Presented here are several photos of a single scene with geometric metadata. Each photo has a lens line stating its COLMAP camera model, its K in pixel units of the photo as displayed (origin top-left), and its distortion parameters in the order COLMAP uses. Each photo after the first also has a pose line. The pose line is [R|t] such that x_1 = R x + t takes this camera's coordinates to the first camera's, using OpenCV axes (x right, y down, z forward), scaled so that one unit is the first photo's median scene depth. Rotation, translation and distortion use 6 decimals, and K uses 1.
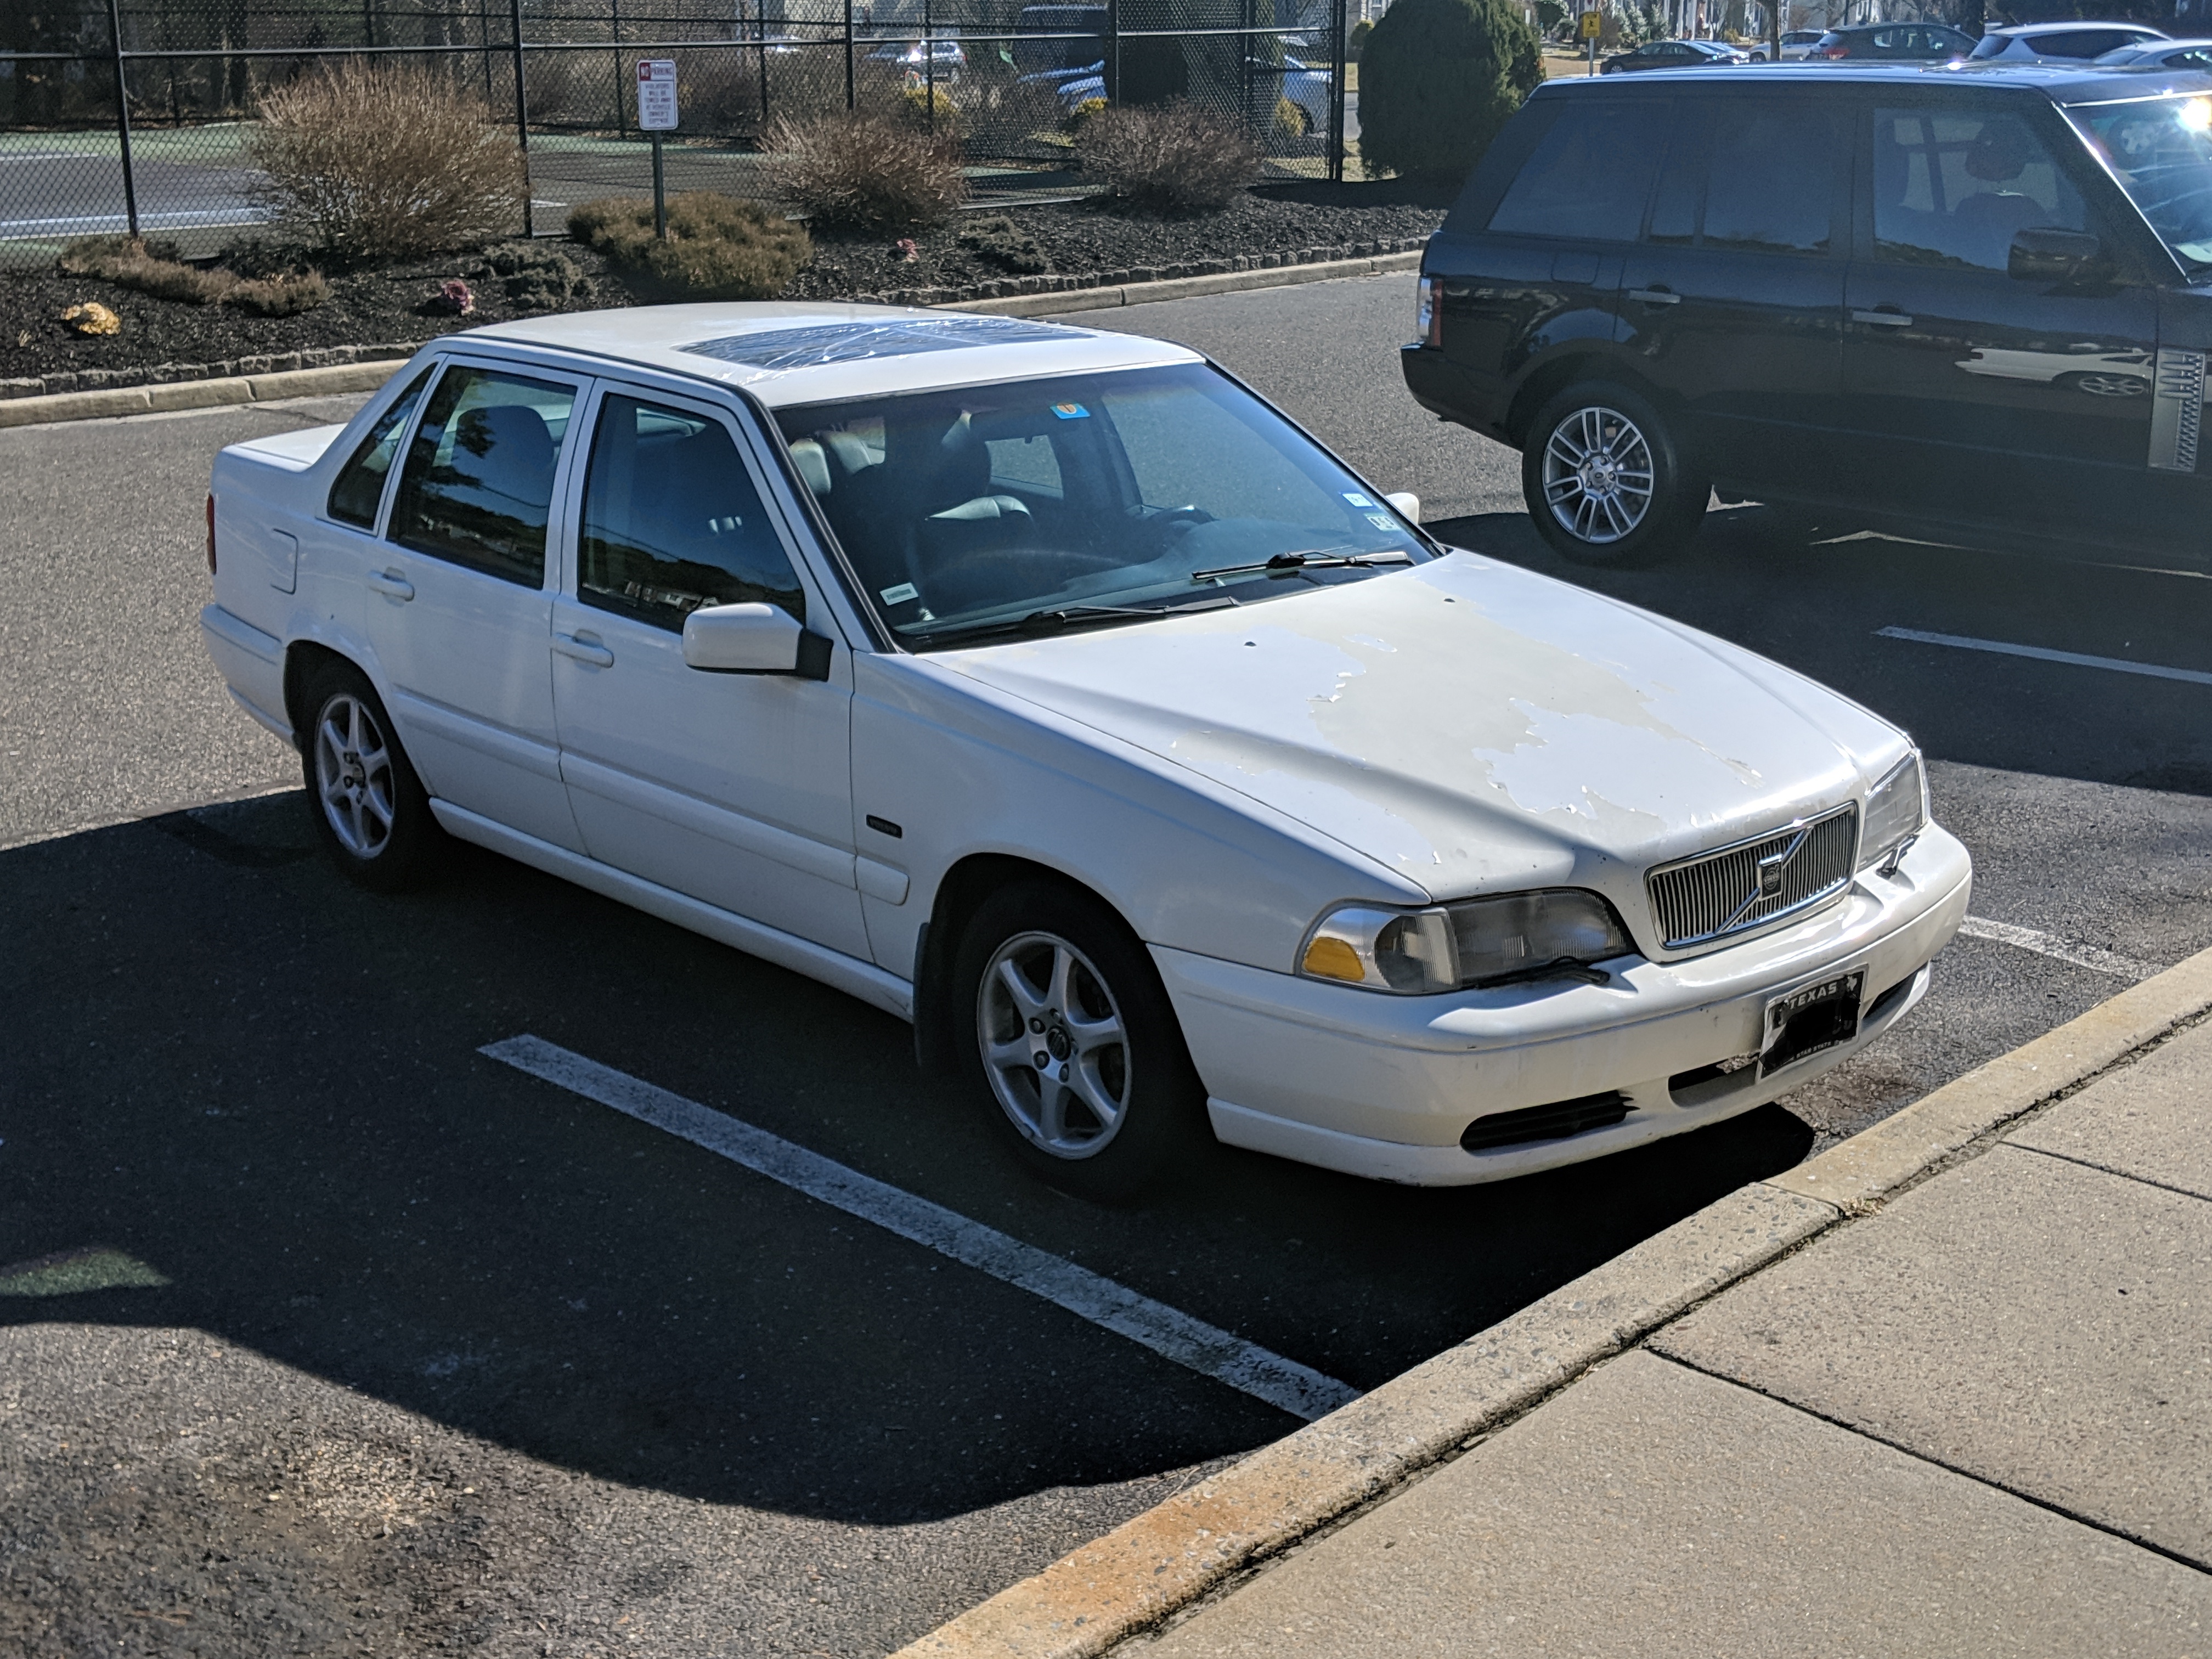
lens RADIAL K [[2751.1, 0, 1106.0], [0, 2751.1, 829.5], [0, 0, 1]] dist [0.021588, -0.025909]
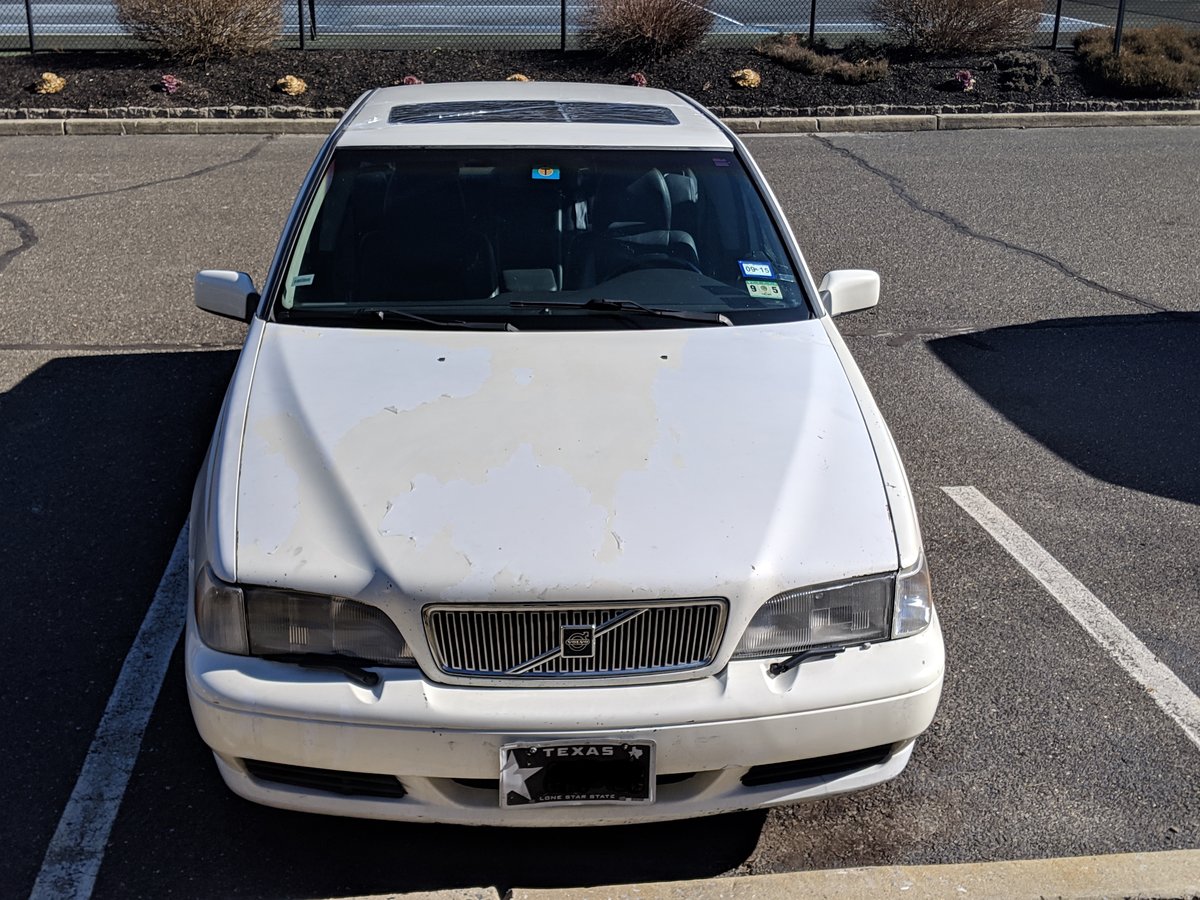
lens RADIAL K [[1492.5, 0, 600.0], [0, 1492.5, 450.0], [0, 0, 1]] dist [0.021588, -0.025909]
pose [[0.782446, 0.217032, -0.583674, 0.186099], [-0.184951, 0.975999, 0.114978, -0.041821], [0.594619, 0.017987, 0.803806, 0.157996]]
